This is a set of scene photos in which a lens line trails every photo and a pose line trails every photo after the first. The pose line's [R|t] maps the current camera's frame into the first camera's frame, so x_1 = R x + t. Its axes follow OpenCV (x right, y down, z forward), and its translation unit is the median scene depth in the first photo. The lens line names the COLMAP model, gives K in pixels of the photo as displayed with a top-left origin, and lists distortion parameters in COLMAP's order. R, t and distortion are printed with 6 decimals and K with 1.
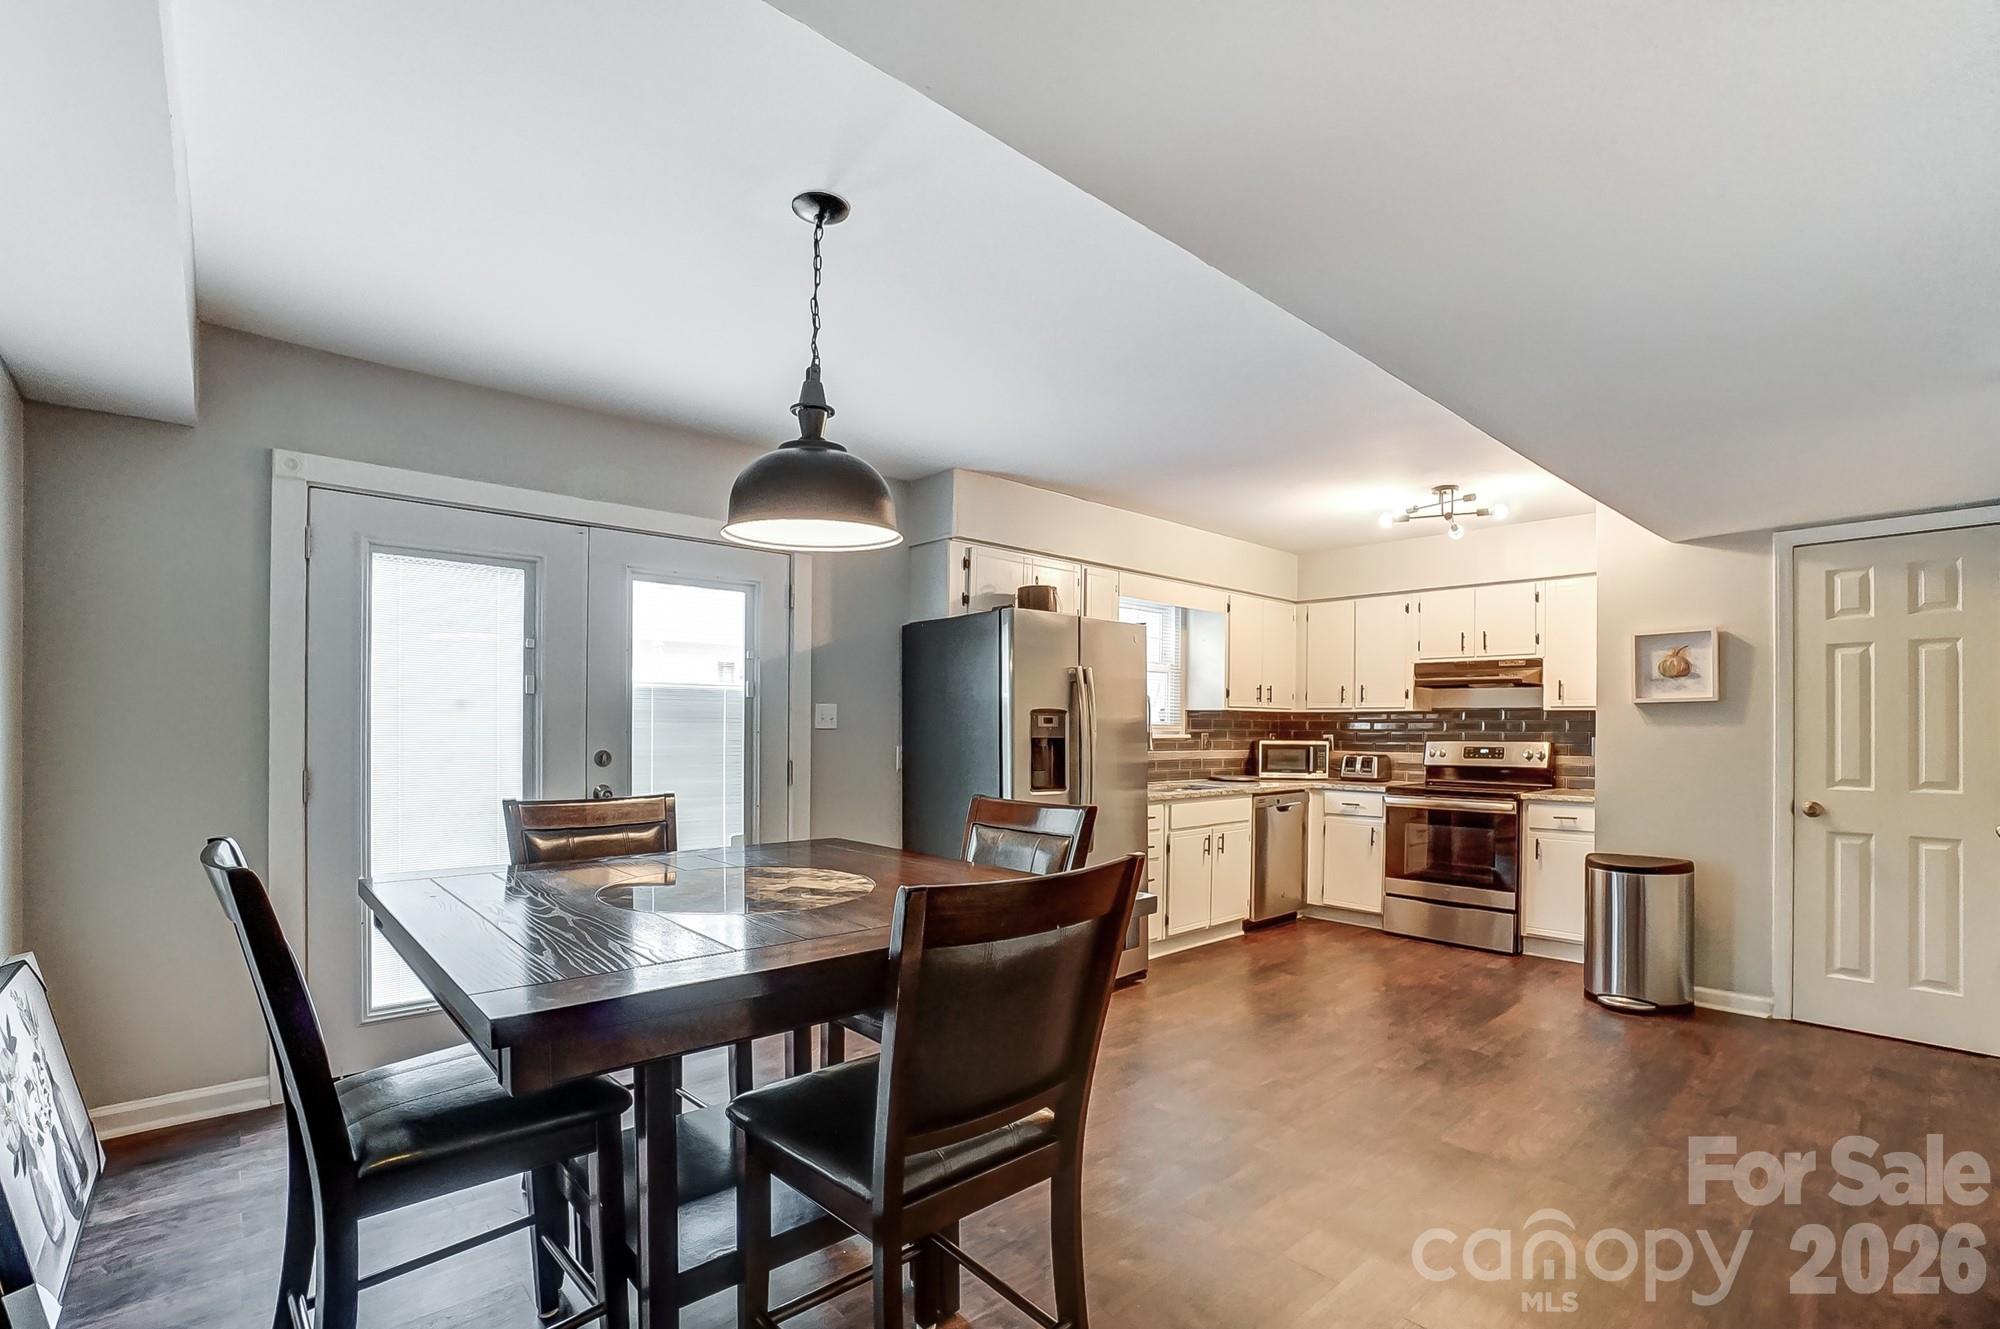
lens RADIAL K [[865.2, 0, 1049.8], [0, 865.2, 734.9], [0, 0, 1]] dist [-0.002692, 0.018794]
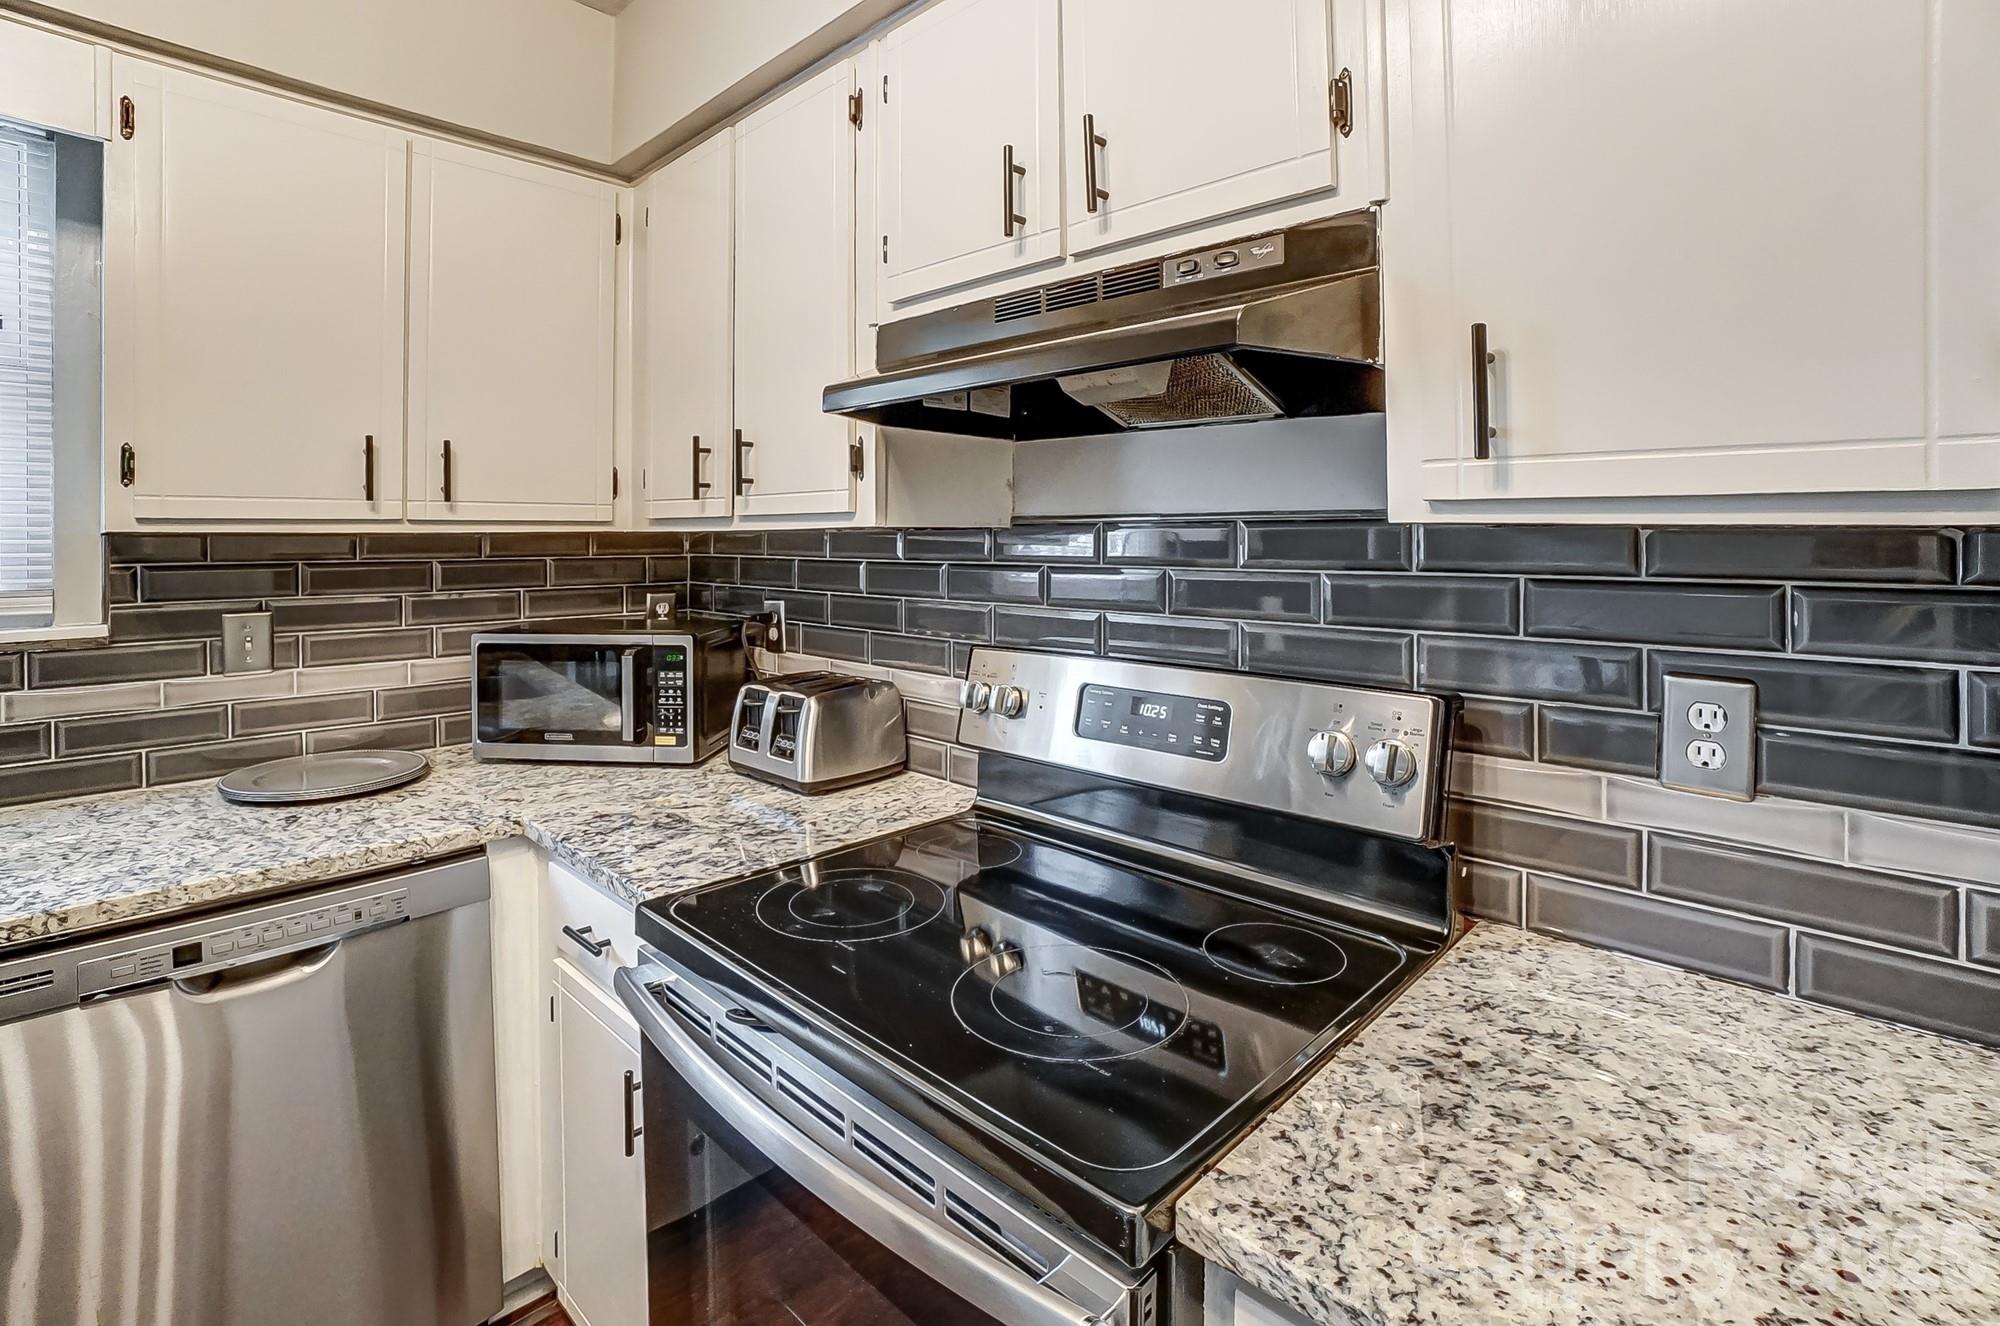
lens RADIAL K [[928.2, 0, 948.5], [0, 928.2, 539.1], [0, 0, 1]] dist [-0.010295, -0.000095]
pose [[0.999932, -0.010929, -0.004174, 0.507326], [0.010899, 0.999914, -0.007287, -0.026247], [0.004254, 0.007241, 0.999965, 0.857290]]
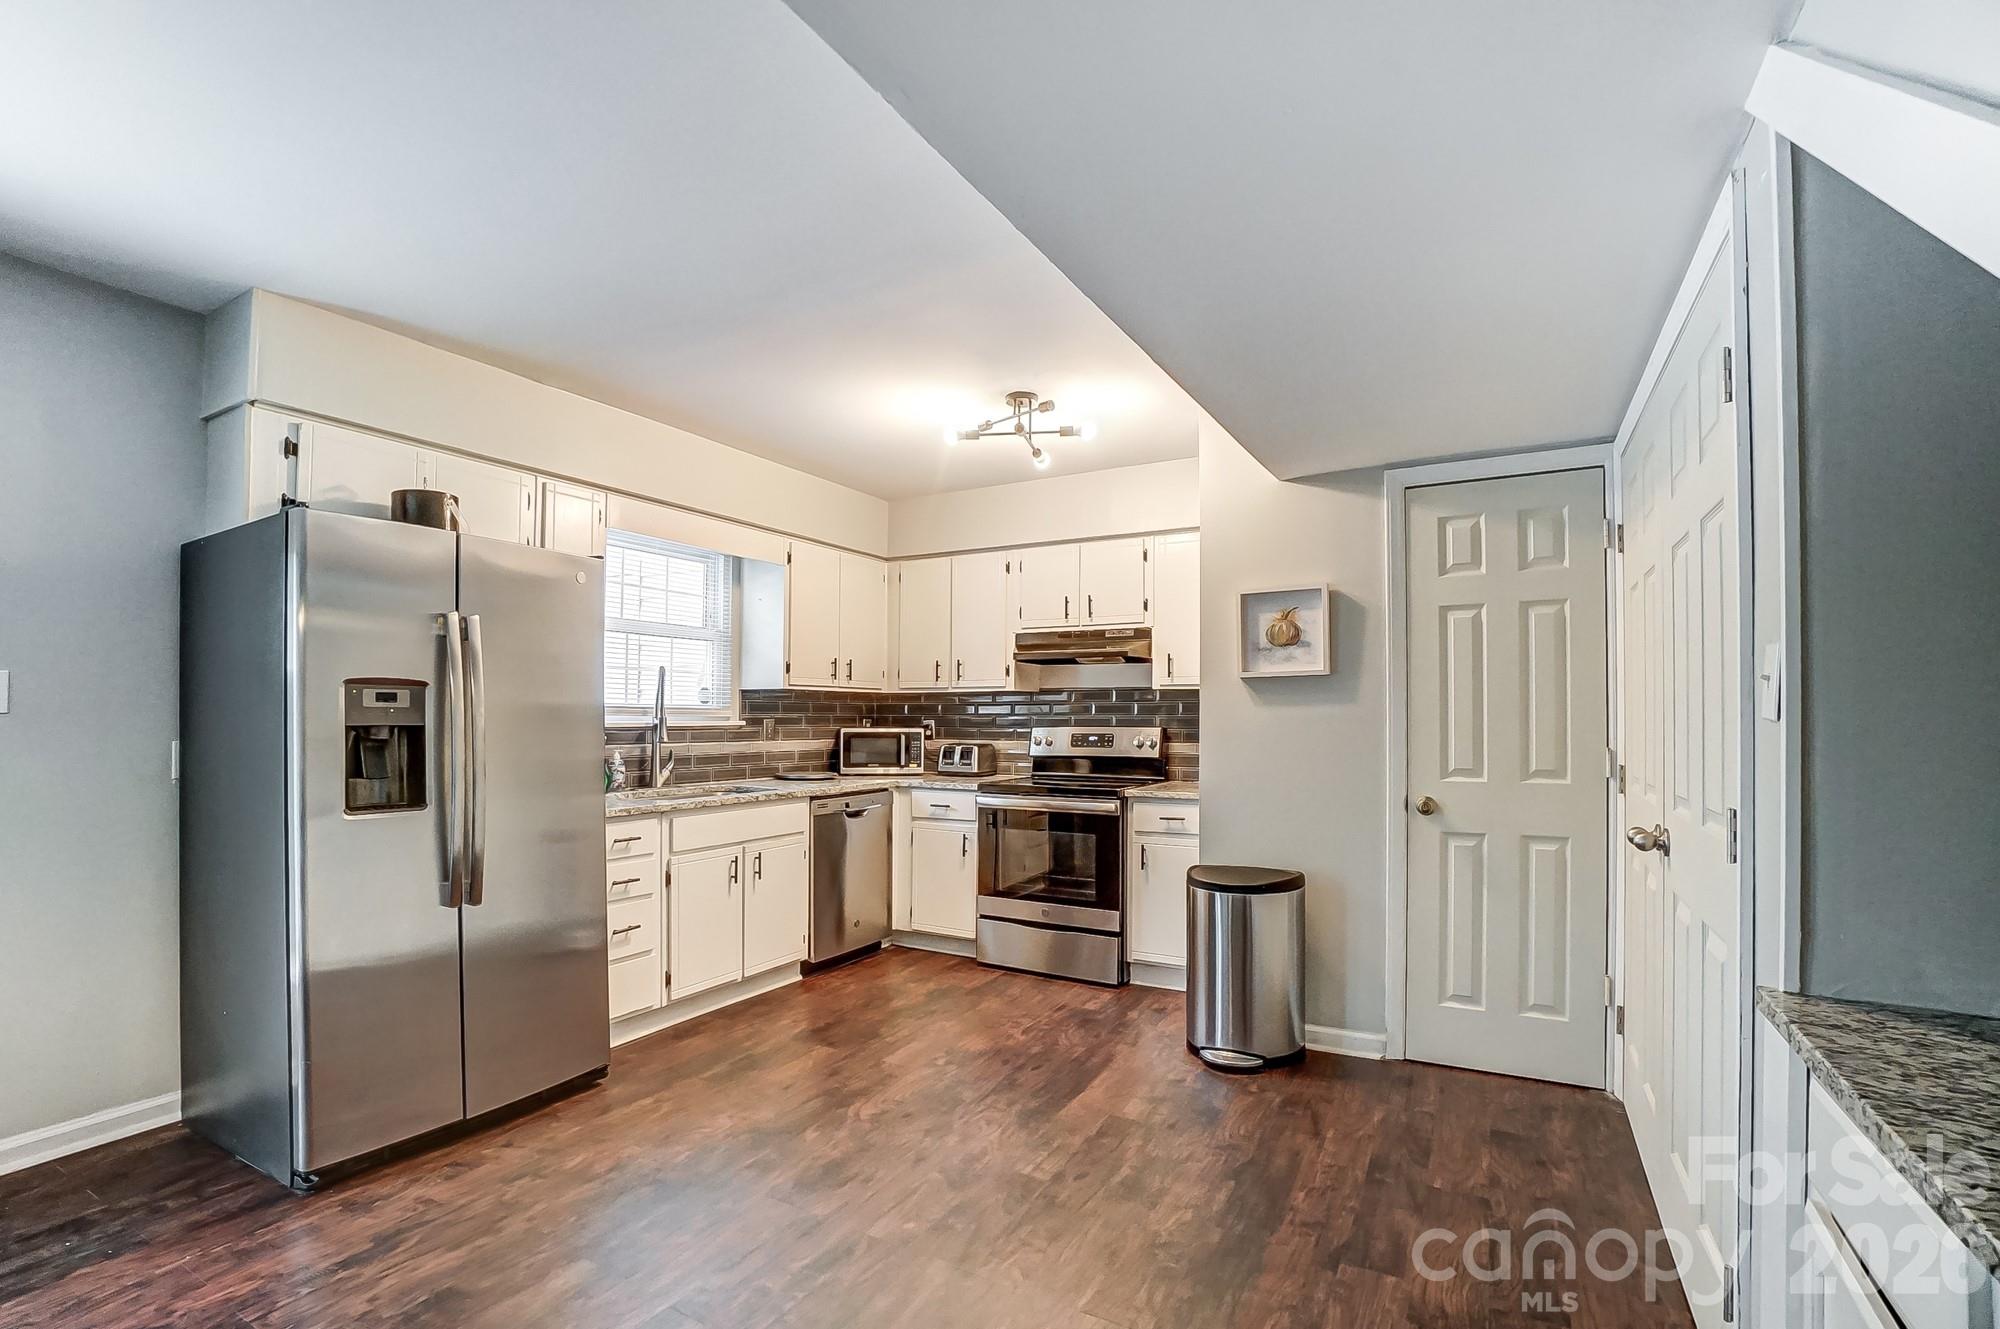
lens RADIAL K [[869.0, 0, 946.3], [0, 869.0, 723.7], [0, 0, 1]] dist [0.001371, -0.000164]
pose [[0.972404, -0.006027, 0.233224, 0.186626], [0.006014, 0.999982, 0.000768, 0.003208], [-0.233224, 0.000656, 0.972423, 0.237247]]
